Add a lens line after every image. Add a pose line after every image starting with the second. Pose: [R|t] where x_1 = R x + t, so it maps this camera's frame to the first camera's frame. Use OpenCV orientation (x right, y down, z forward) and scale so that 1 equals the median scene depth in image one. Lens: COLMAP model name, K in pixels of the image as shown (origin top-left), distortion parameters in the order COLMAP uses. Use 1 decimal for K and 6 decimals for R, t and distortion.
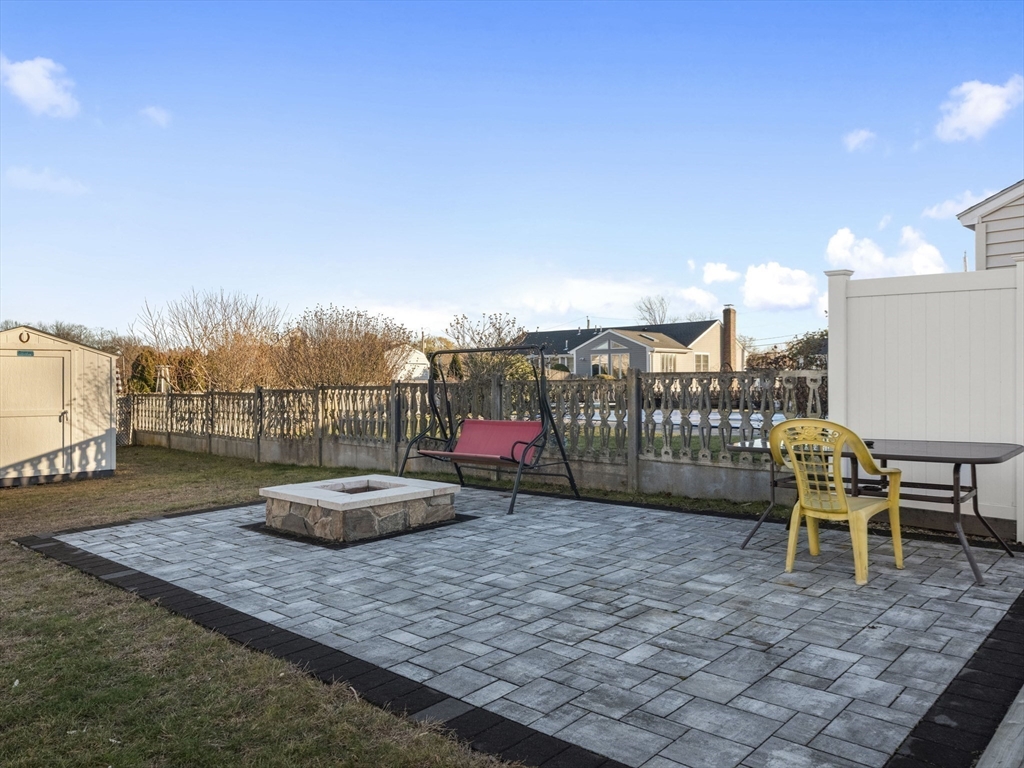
lens RADIAL K [[759.9, 0, 508.3], [0, 759.9, 382.1], [0, 0, 1]] dist [0.005980, -0.000052]
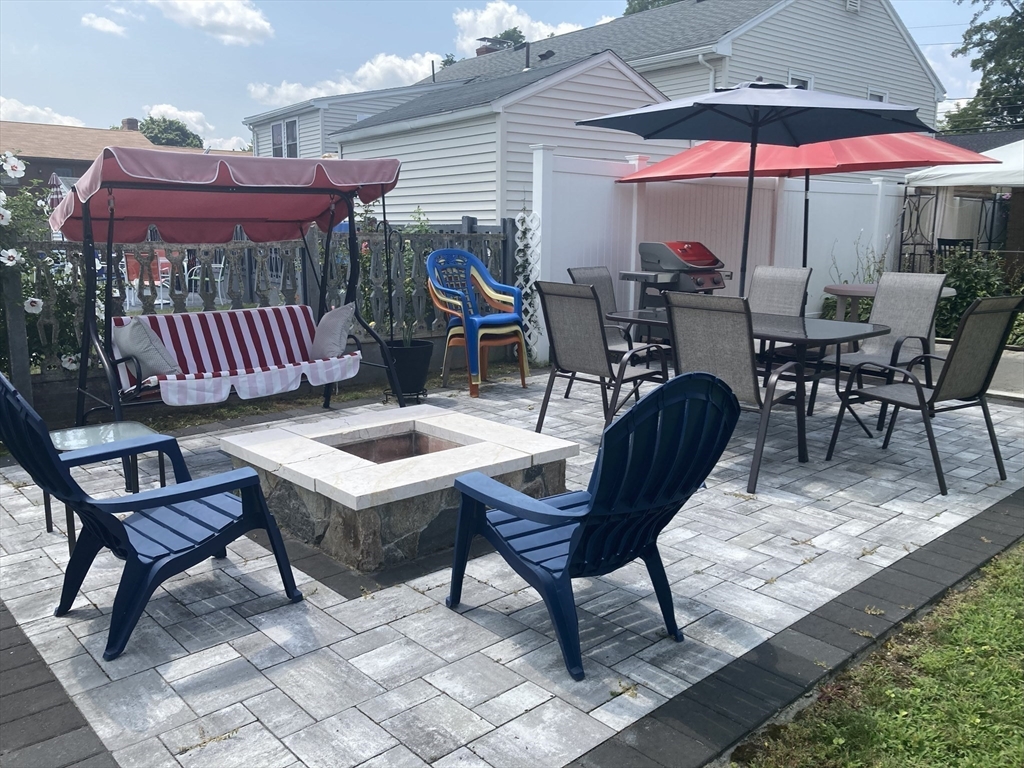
lens RADIAL K [[841.4, 0, 507.0], [0, 841.4, 384.6], [0, 0, 1]] dist [0.018623, 0.009495]
pose [[0.087642, -0.169465, 0.981632, -1.065239], [-0.000090, 0.985422, 0.170127, -0.009910], [-0.996152, -0.014999, 0.086349, 1.176098]]
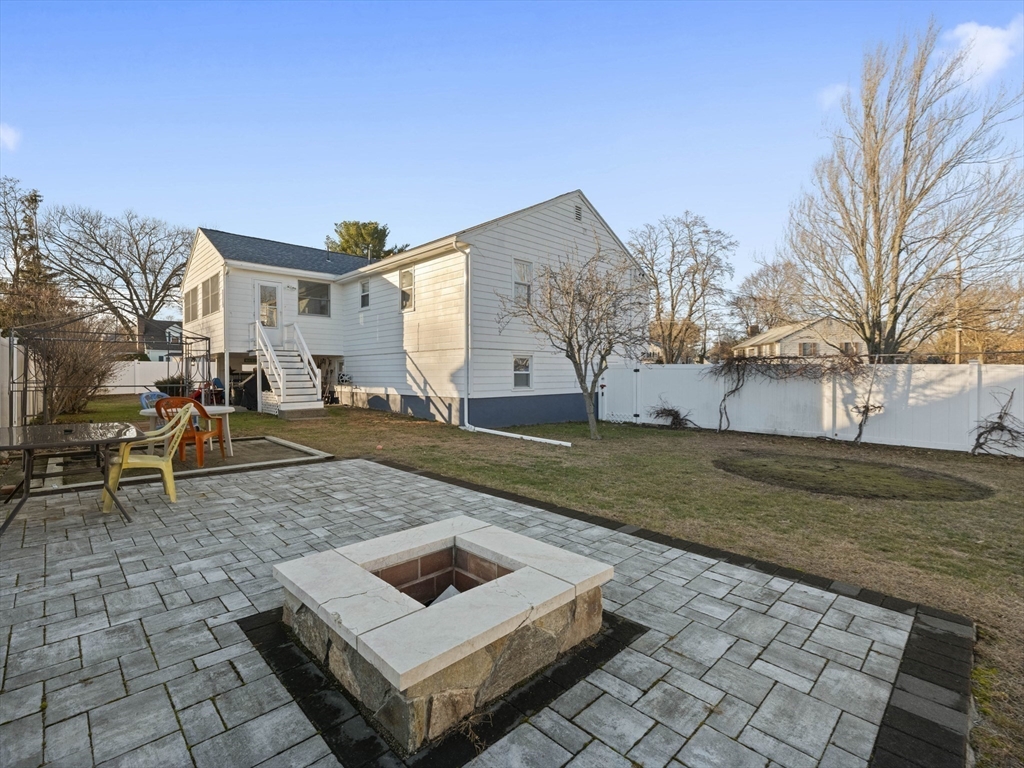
lens RADIAL K [[472.3, 0, 506.2], [0, 472.3, 379.9], [0, 0, 1]] dist [-0.006405, -0.000012]
pose [[-0.998549, 0.008848, 0.053113, -0.359512], [0.009250, 0.999930, 0.007329, -0.006673], [-0.053044, 0.007810, -0.998562, 1.843638]]
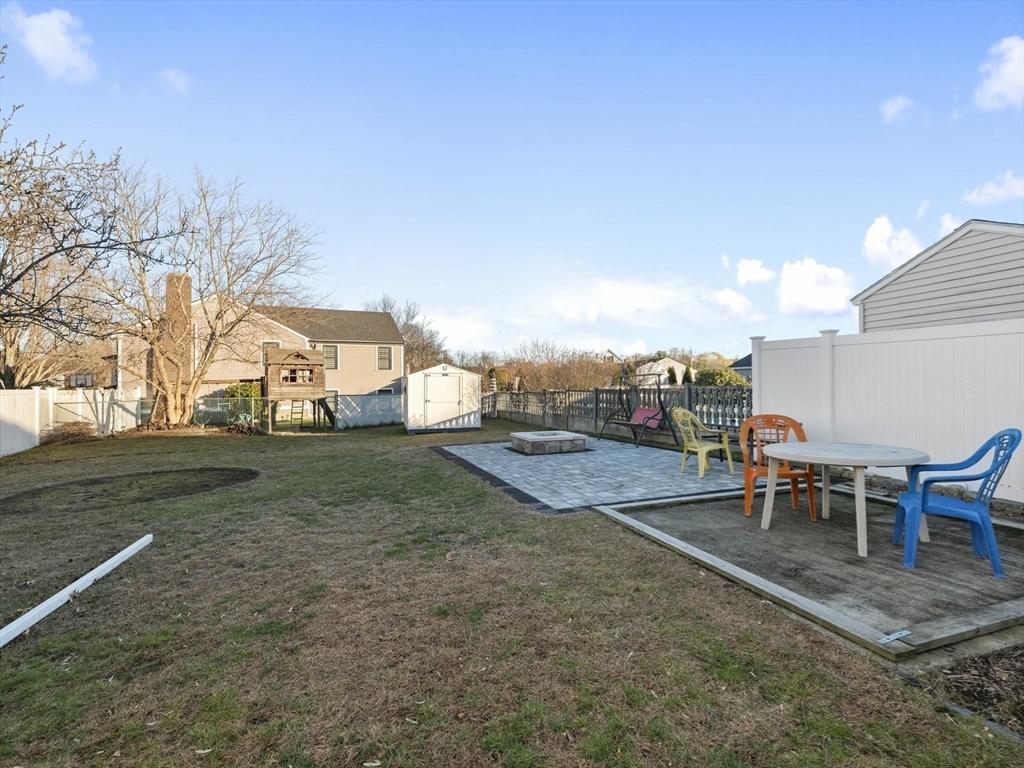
lens RADIAL K [[502.7, 0, 516.2], [0, 502.7, 384.0], [0, 0, 1]] dist [-0.005833, -0.000478]
pose [[0.882154, 0.006234, -0.470919, 0.470088], [-0.008794, 0.999956, -0.003235, -0.009825], [0.470878, 0.006995, 0.882171, -0.429526]]
